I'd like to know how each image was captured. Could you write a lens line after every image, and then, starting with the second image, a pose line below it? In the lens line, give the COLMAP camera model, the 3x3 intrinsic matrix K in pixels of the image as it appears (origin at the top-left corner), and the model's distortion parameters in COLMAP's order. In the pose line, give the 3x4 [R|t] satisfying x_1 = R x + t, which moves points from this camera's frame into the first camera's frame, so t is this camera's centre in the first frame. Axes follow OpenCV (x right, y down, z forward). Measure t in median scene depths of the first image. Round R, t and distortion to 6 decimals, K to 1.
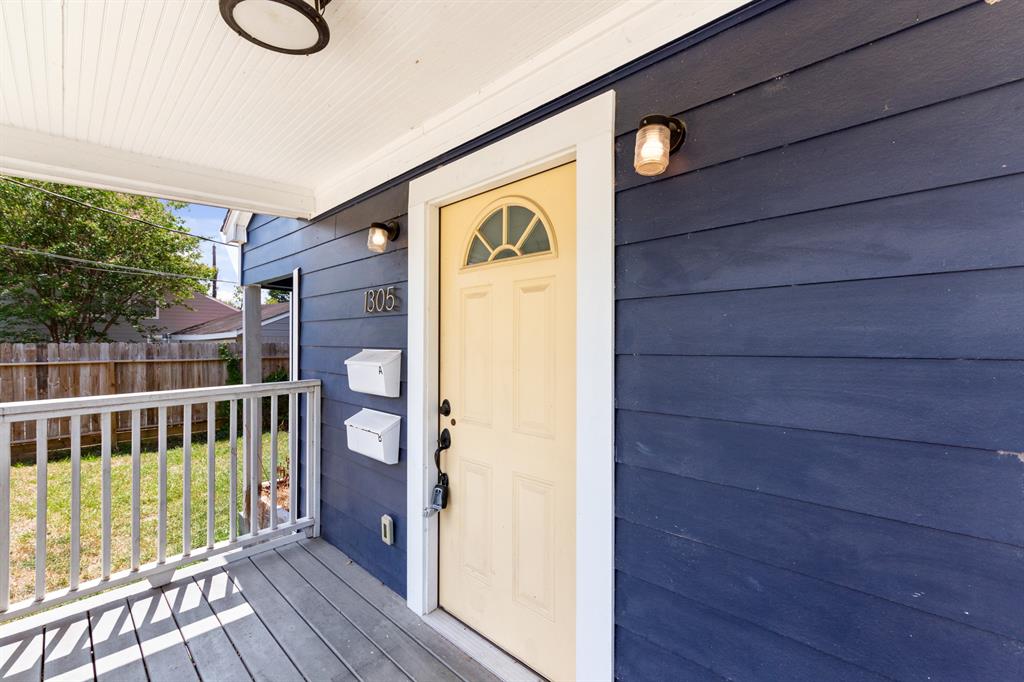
lens RADIAL K [[435.5, 0, 509.1], [0, 435.5, 341.4], [0, 0, 1]] dist [0.001430, 0.000289]
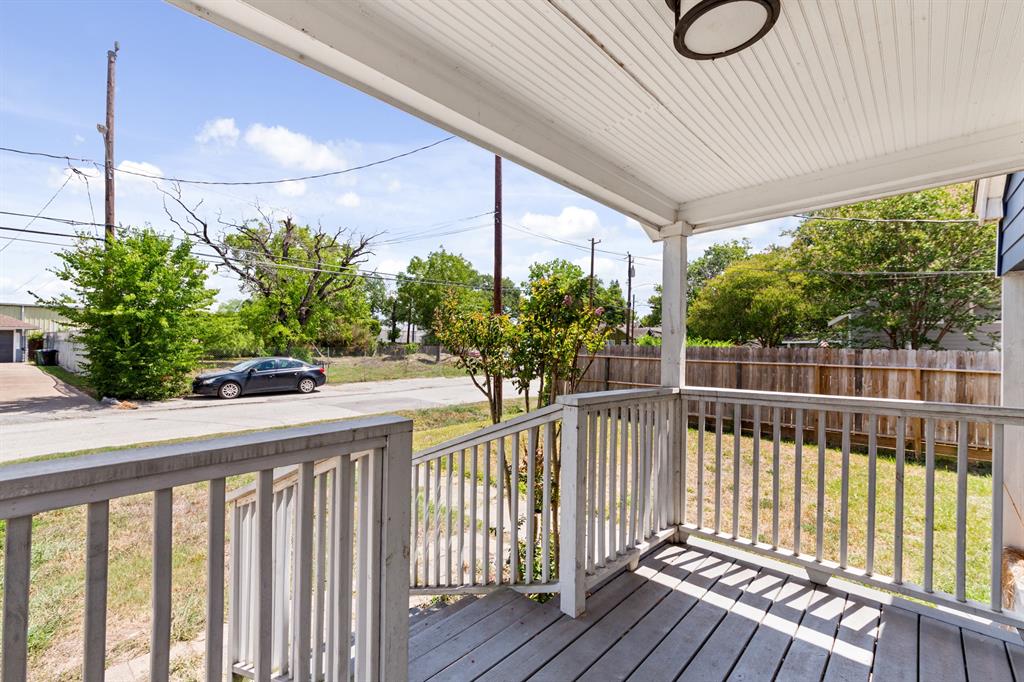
lens RADIAL K [[435.5, 0, 511.5], [0, 435.5, 340.4], [0, 0, 1]] dist [0.001430, 0.000289]
pose [[0.024130, -0.004209, -0.999700, 0.216222], [-0.015243, 0.999873, -0.004578, 0.001452], [0.999593, 0.015349, 0.024062, 0.238217]]
